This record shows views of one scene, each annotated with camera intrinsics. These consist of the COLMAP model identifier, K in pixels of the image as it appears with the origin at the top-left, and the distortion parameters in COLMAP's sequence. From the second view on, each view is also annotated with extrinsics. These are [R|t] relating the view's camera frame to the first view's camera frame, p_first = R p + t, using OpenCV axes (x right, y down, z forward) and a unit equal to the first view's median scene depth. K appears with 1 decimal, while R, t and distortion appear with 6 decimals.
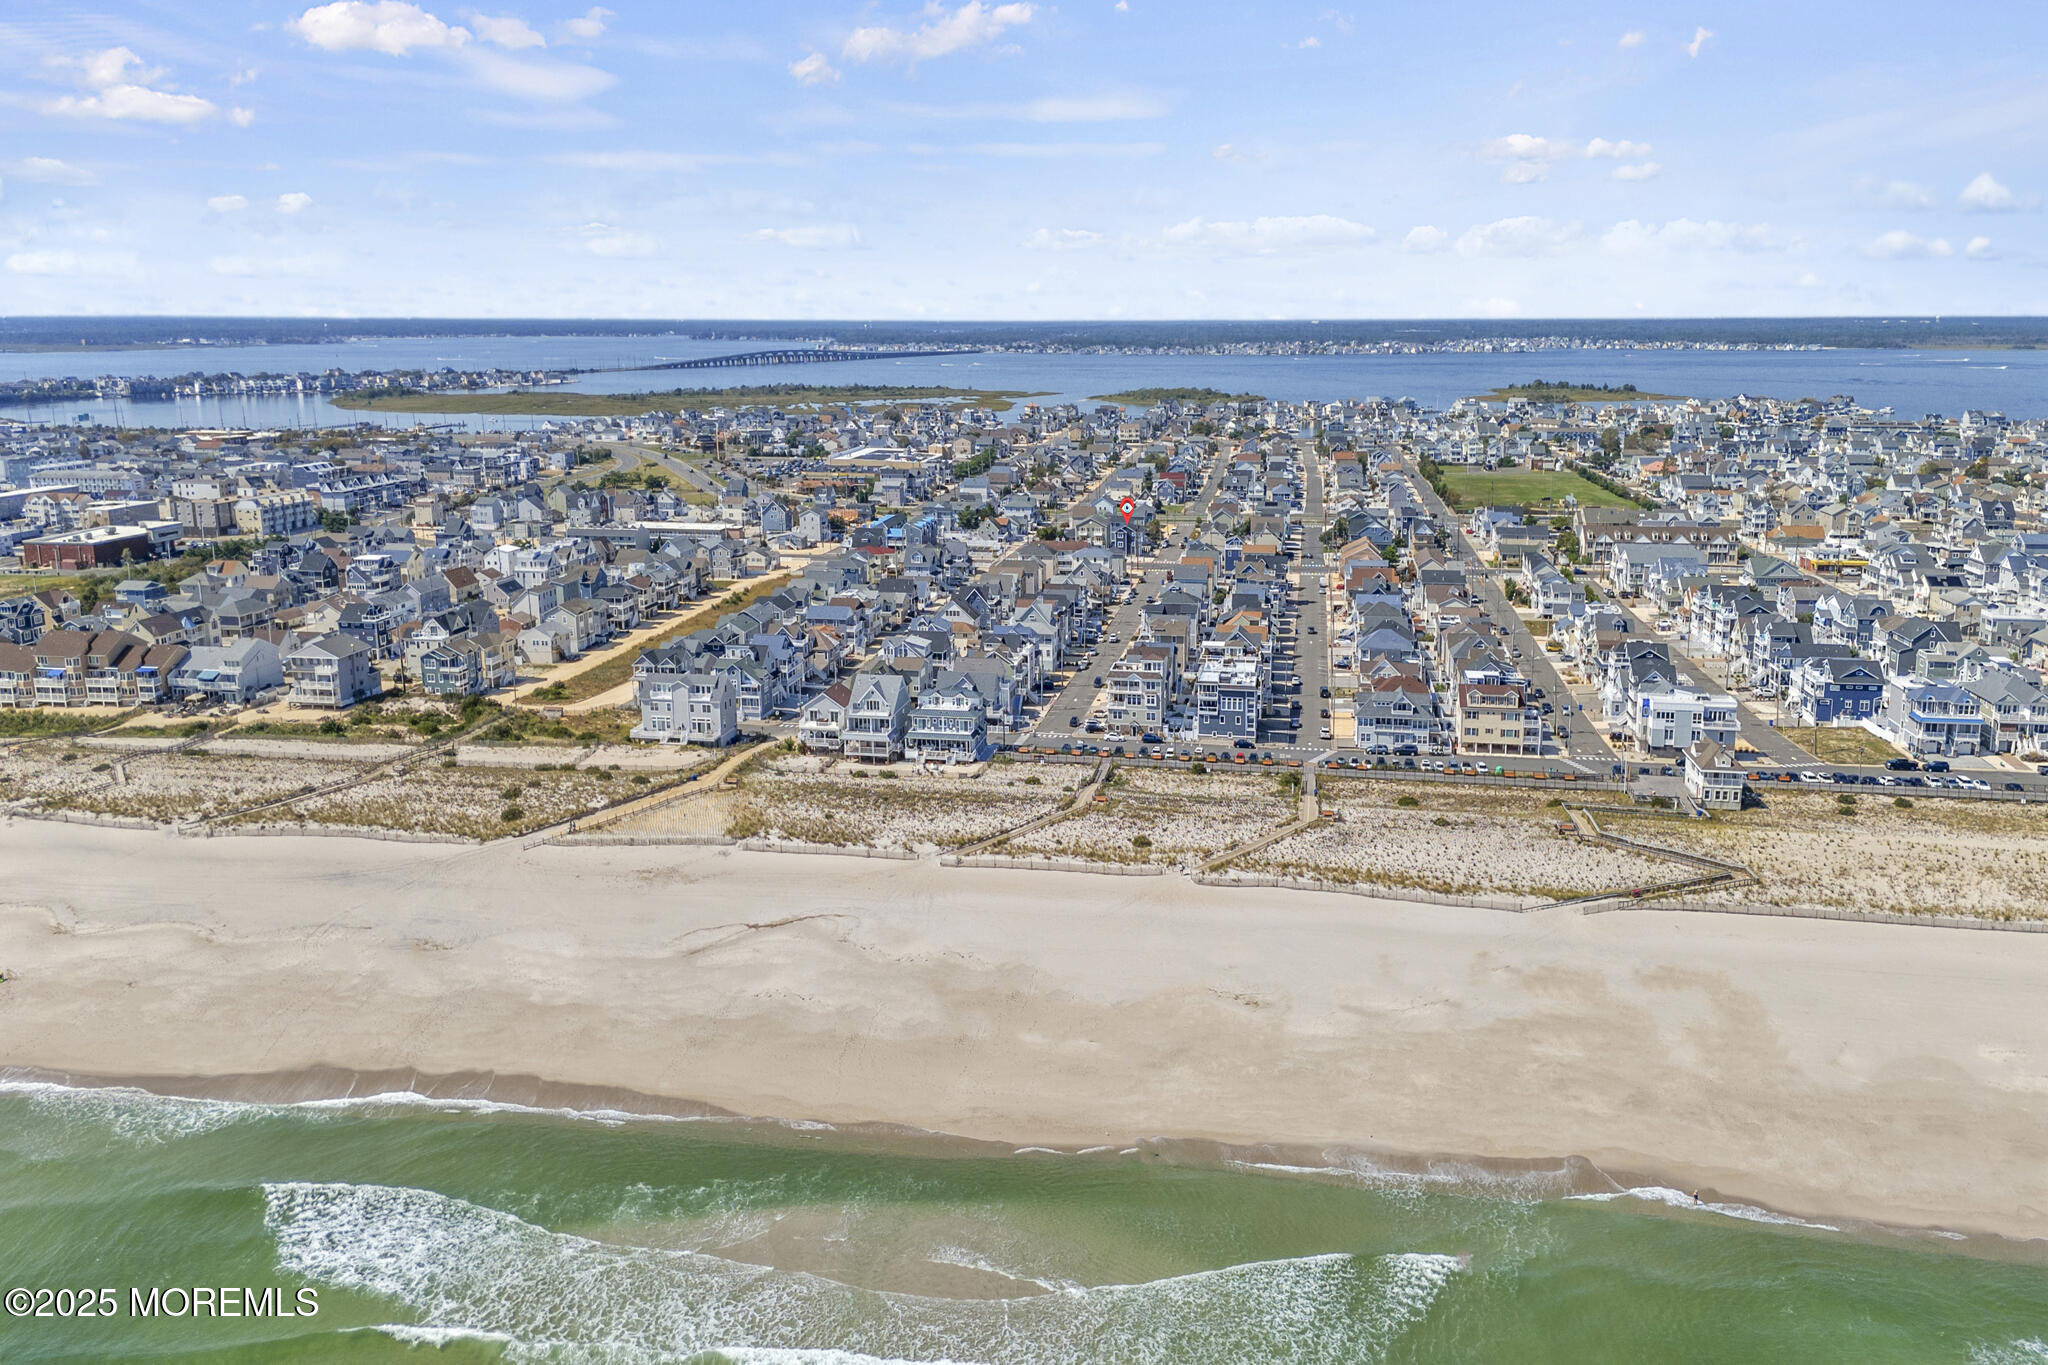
lens RADIAL K [[1438.1, 0, 1061.1], [0, 1438.1, 682.3], [0, 0, 1]] dist [-0.003315, -0.001639]
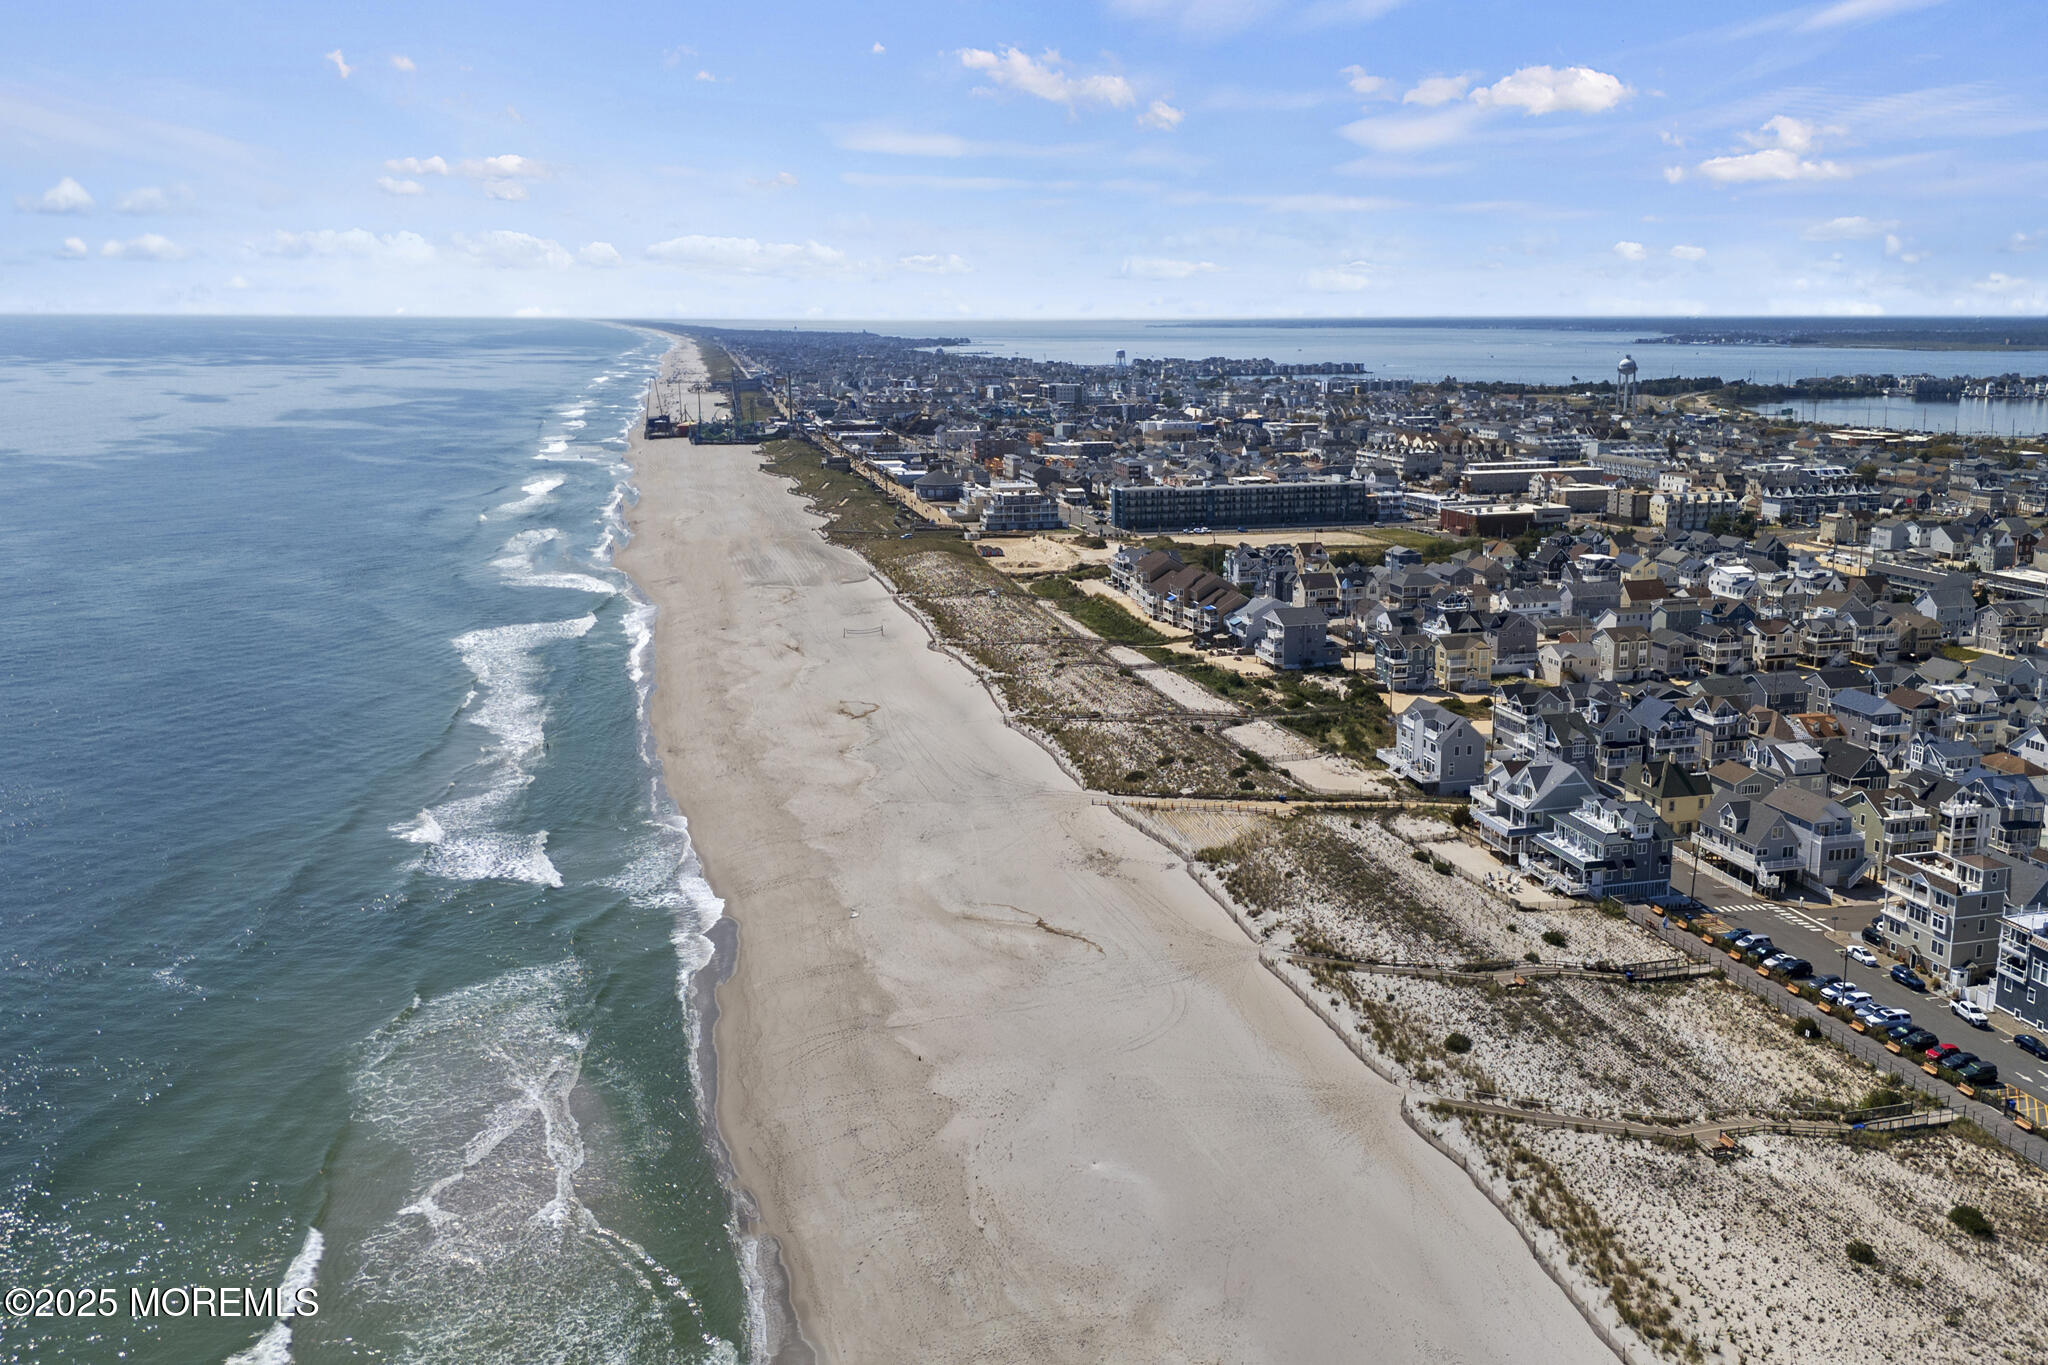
lens RADIAL K [[1438.1, 0, 1061.1], [0, 1438.1, 682.3], [0, 0, 1]] dist [-0.003315, -0.001639]
pose [[0.391914, 0.213025, -0.894999, 0.363950], [-0.212653, 0.967454, 0.137151, -0.075236], [0.895088, 0.136573, 0.424459, 0.307004]]
